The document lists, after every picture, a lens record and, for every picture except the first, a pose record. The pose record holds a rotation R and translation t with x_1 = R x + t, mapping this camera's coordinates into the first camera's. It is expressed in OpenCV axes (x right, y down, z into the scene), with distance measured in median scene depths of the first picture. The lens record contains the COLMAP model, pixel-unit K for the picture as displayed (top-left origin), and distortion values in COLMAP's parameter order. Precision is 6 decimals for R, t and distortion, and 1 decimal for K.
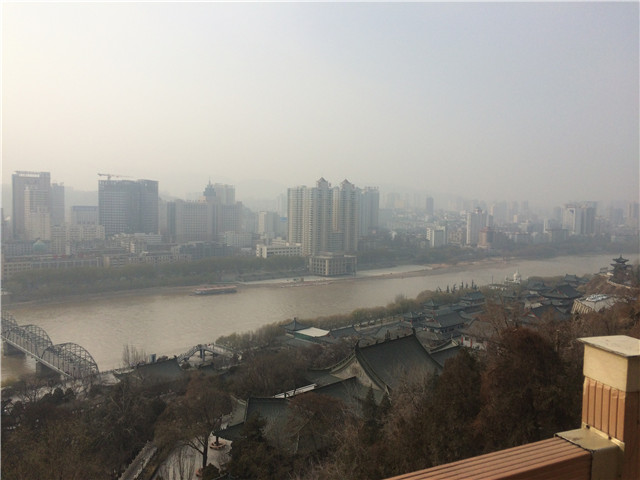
lens RADIAL K [[541.0, 0, 318.8], [0, 541.0, 237.8], [0, 0, 1]] dist [0.083776, -0.093763]
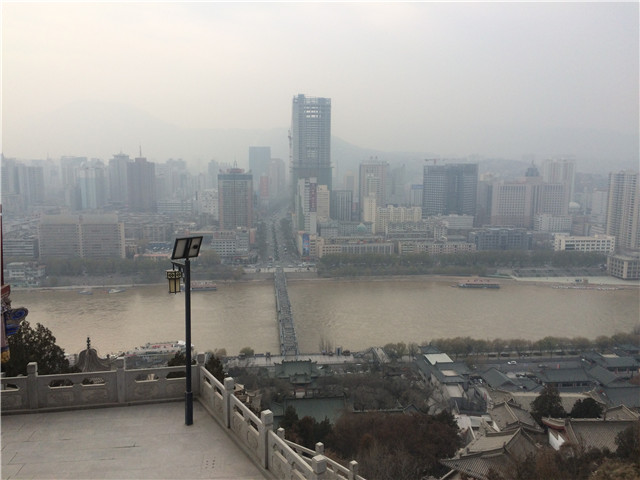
lens RADIAL K [[541.0, 0, 318.7], [0, 541.0, 238.8], [0, 0, 1]] dist [0.083776, -0.093763]
pose [[0.775031, 0.073683, -0.627613, 0.153401], [-0.020595, 0.995596, 0.091454, -0.055776], [0.631587, -0.057954, 0.773136, -0.018113]]
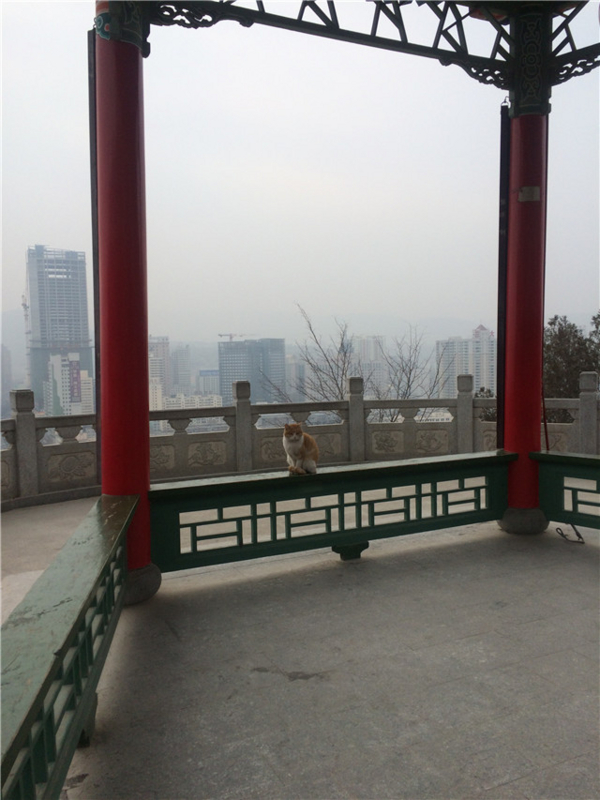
lens RADIAL K [[676.2, 0, 302.9], [0, 676.2, 397.9], [0, 0, 1]] dist [0.083776, -0.093763]
pose [[0.946504, -0.022845, -0.321884, 0.073731], [0.026571, 0.999621, 0.007185, -0.022148], [0.321598, -0.015353, 0.946752, 0.021551]]
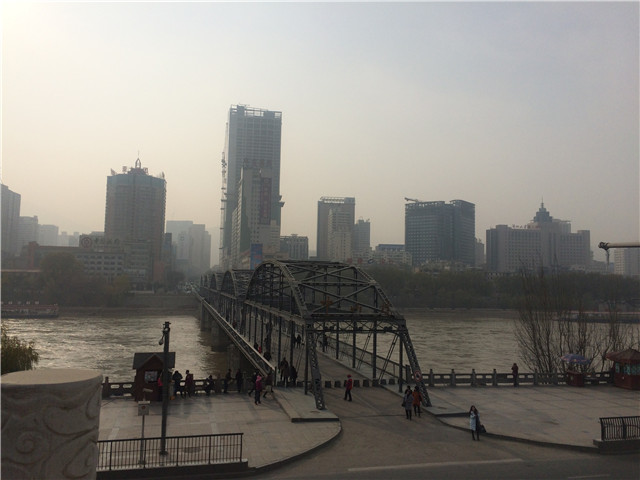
lens RADIAL K [[541.0, 0, 319.1], [0, 541.0, 233.5], [0, 0, 1]] dist [0.083776, -0.093763]
pose [[0.857487, -0.050769, -0.511994, -0.094891], [-0.027989, 0.989043, -0.144949, 0.067309], [0.513743, 0.138622, 0.846671, 0.240800]]
